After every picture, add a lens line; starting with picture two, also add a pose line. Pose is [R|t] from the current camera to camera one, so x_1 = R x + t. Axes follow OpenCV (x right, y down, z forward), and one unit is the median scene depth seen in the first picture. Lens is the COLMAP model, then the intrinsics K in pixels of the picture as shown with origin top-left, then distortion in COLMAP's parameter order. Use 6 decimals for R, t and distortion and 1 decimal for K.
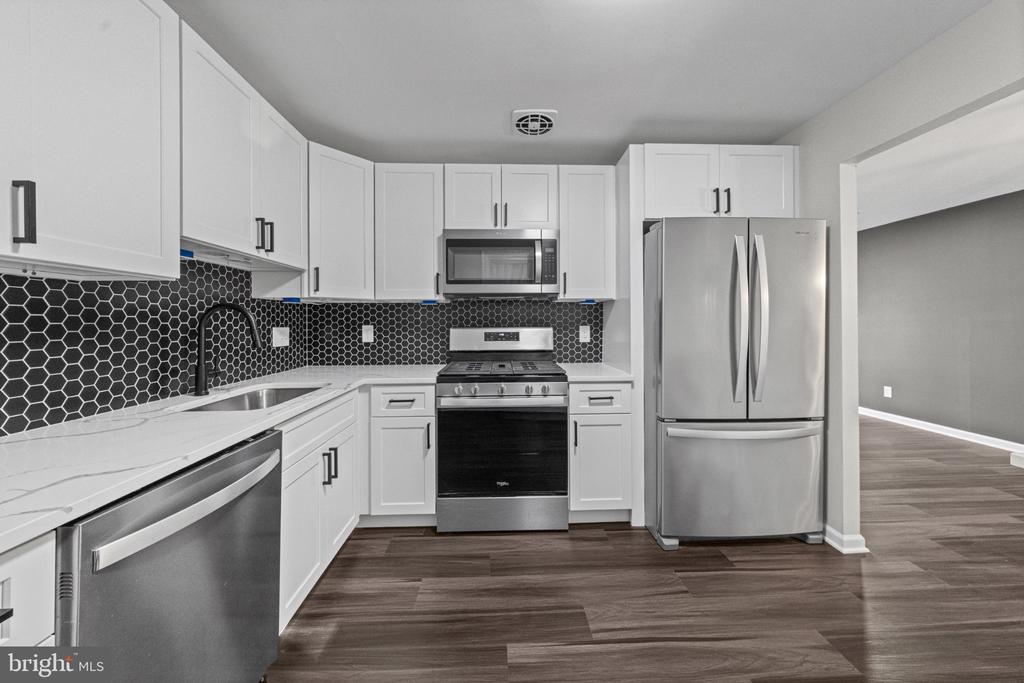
lens RADIAL K [[360.8, 0, 511.1], [0, 360.8, 322.8], [0, 0, 1]] dist [-0.000169, -0.000052]
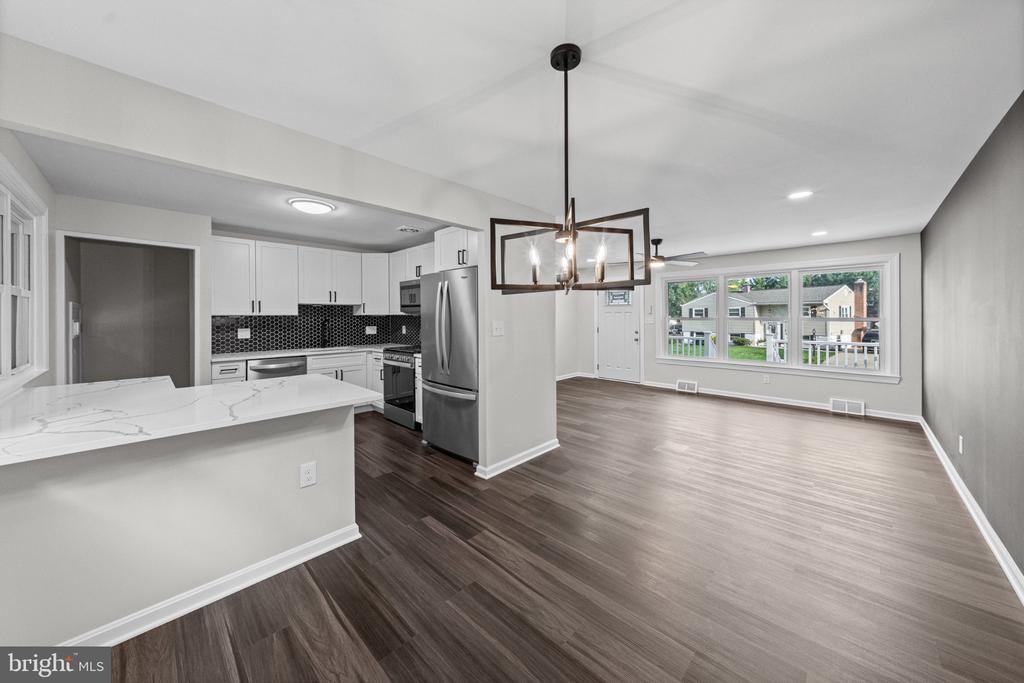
lens RADIAL K [[358.5, 0, 510.4], [0, 358.5, 311.8], [0, 0, 1]] dist [-0.000366, -0.000150]
pose [[0.692320, -0.007314, -0.721553, 1.804184], [-0.000207, 0.999947, -0.010334, -0.061980], [0.721590, 0.007304, 0.692282, -0.004711]]
